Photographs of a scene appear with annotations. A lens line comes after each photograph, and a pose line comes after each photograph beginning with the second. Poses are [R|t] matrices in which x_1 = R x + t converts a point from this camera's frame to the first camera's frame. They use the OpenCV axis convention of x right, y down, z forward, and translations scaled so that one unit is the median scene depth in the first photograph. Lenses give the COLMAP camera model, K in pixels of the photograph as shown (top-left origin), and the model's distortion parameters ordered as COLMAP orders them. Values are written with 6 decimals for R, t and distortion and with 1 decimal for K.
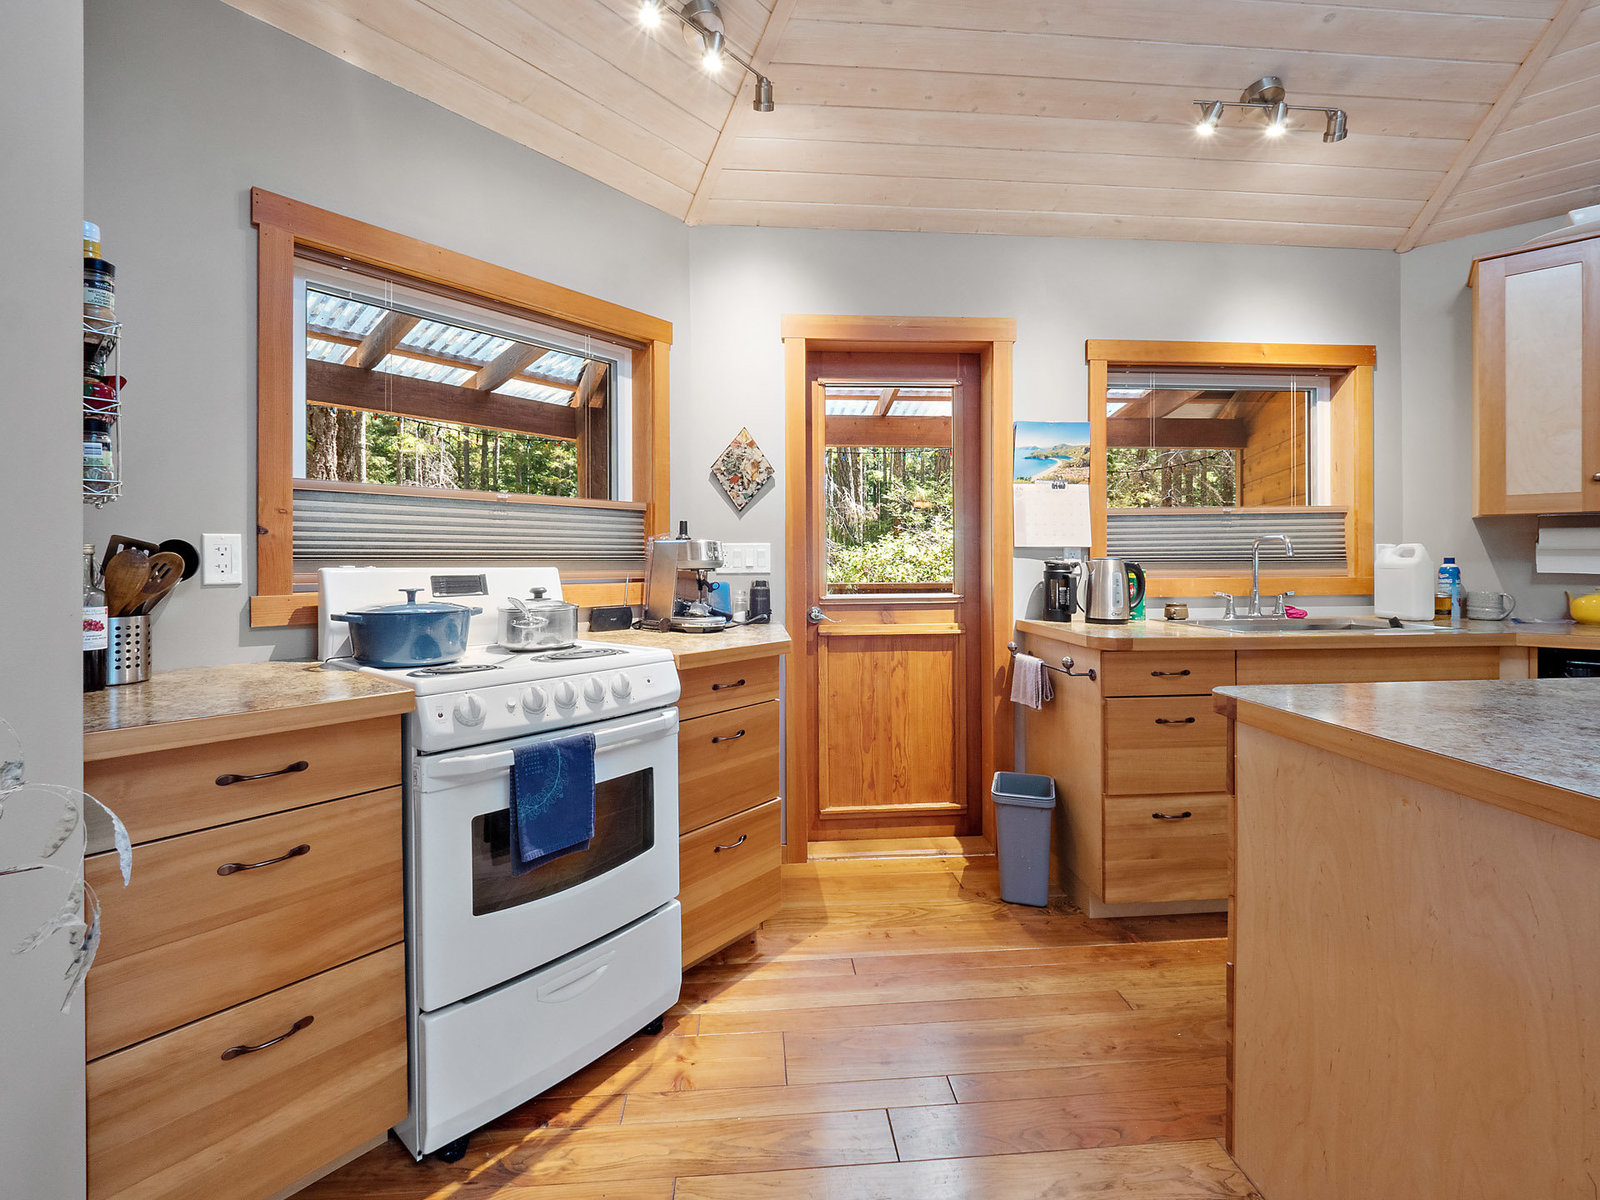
lens RADIAL K [[683.6, 0, 794.7], [0, 683.6, 560.0], [0, 0, 1]] dist [-0.005029, -0.001432]
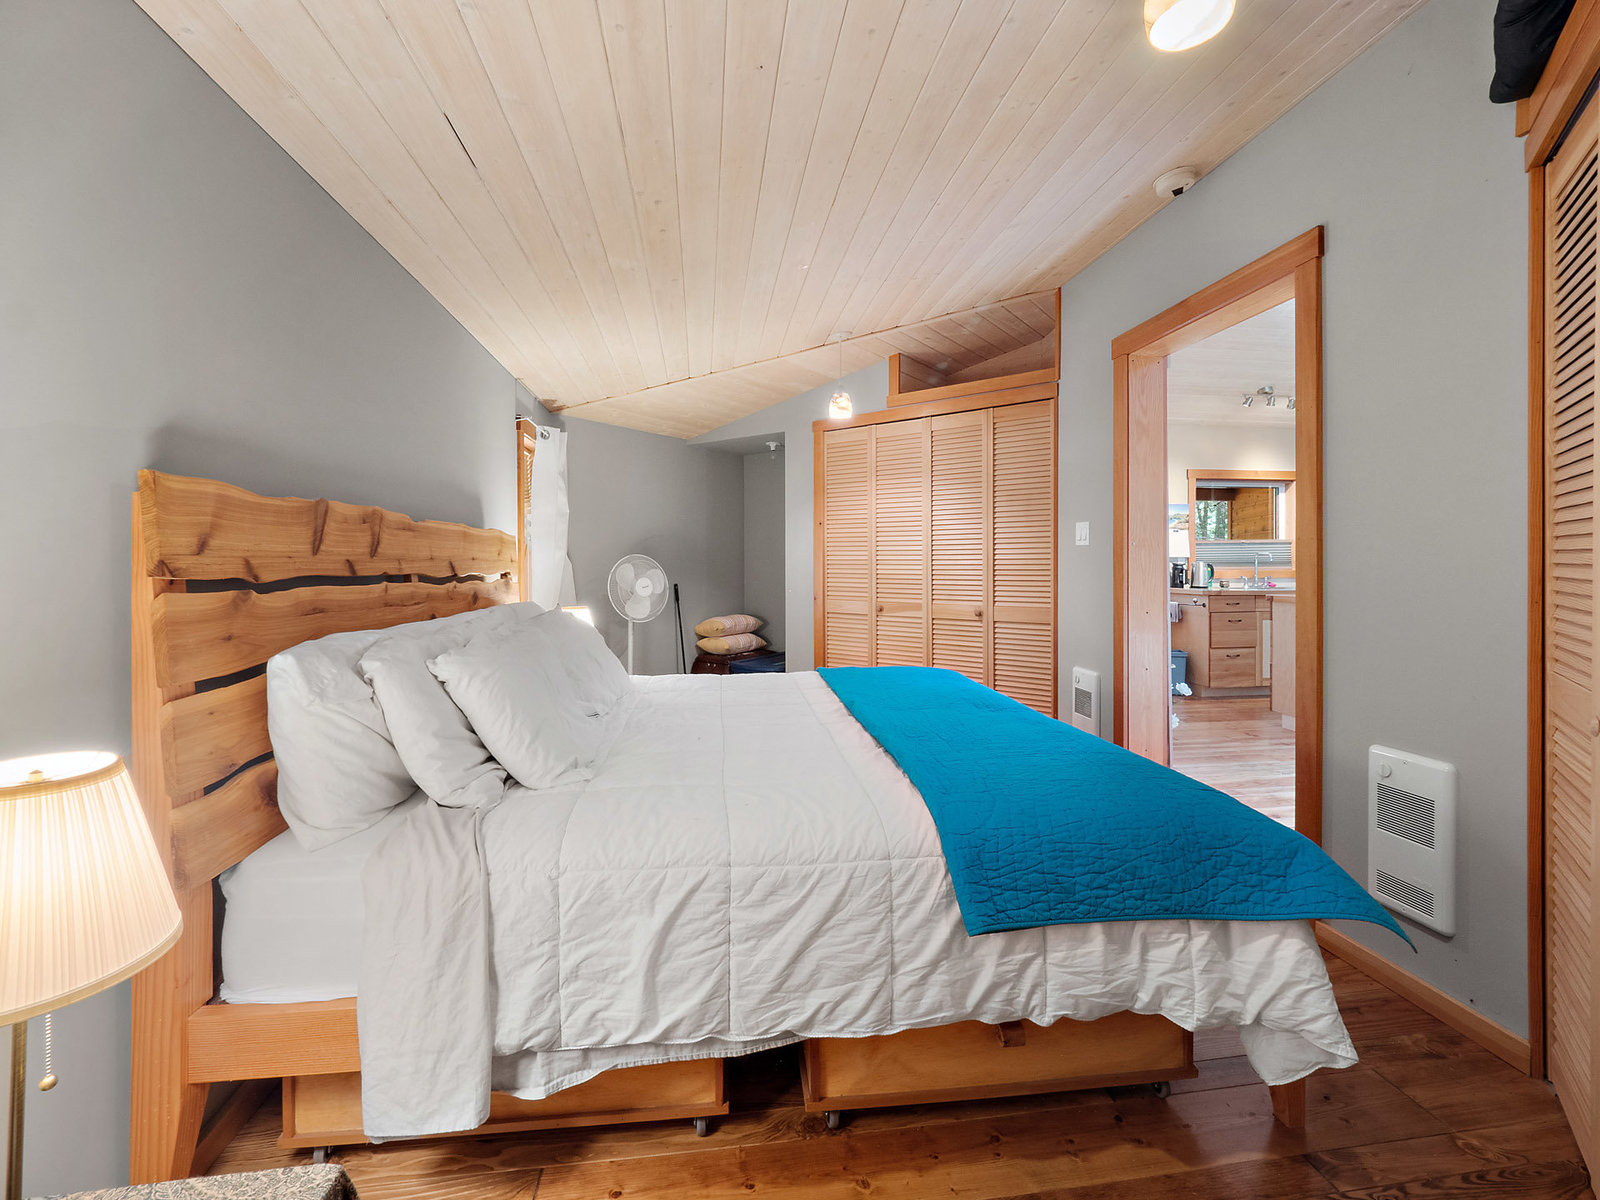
lens RADIAL K [[683.6, 0, 803.6], [0, 683.6, 563.7], [0, 0, 1]] dist [-0.005029, -0.001432]
pose [[0.997369, 0.003407, 0.072412, -1.105260], [-0.003471, 0.999994, 0.000764, 0.006987], [-0.072409, -0.001013, 0.997375, -1.299294]]
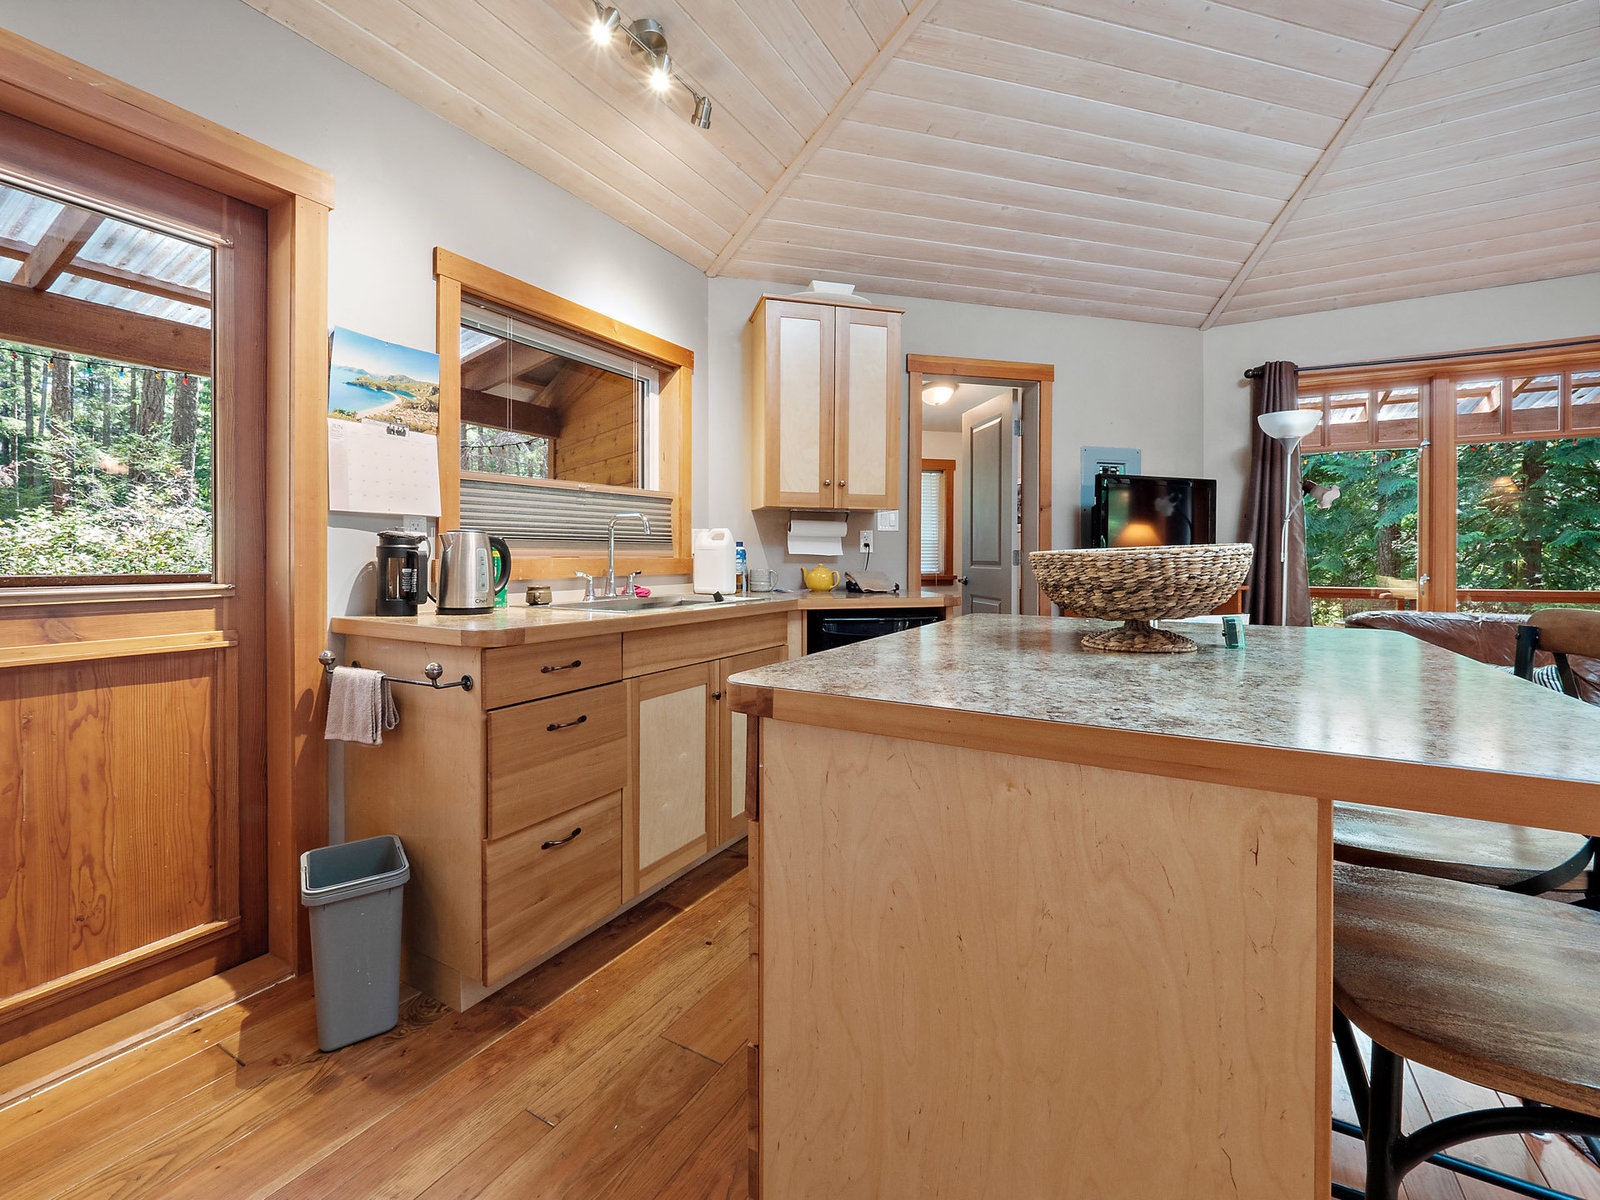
lens RADIAL K [[683.6, 0, 798.1], [0, 683.6, 561.4], [0, 0, 1]] dist [-0.005029, -0.001432]
pose [[0.557068, 0.000571, 0.830466, 0.019626], [-0.007186, 0.999966, 0.004133, 0.026034], [-0.830436, -0.008270, 0.557053, 0.244705]]
